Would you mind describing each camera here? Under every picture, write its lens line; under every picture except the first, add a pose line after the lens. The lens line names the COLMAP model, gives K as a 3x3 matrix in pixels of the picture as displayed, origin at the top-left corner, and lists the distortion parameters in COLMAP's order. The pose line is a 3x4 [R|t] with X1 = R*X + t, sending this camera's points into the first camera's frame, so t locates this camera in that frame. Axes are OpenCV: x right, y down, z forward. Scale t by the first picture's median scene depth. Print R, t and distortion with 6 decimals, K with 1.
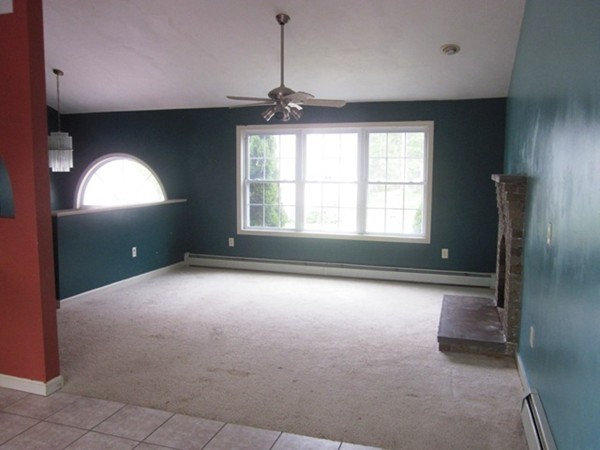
lens RADIAL K [[497.8, 0, 304.4], [0, 497.8, 227.4], [0, 0, 1]] dist [-0.052092, 0.021912]
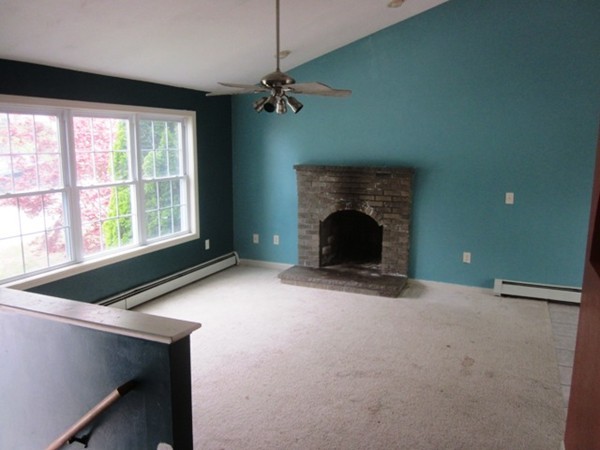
lens RADIAL K [[497.8, 0, 299.9], [0, 497.8, 224.9], [0, 0, 1]] dist [-0.052092, 0.021912]
pose [[0.126336, -0.174597, 0.976501, -0.671934], [0.120745, 0.979776, 0.159561, -0.124630], [-0.984611, 0.097750, 0.144863, 0.665011]]
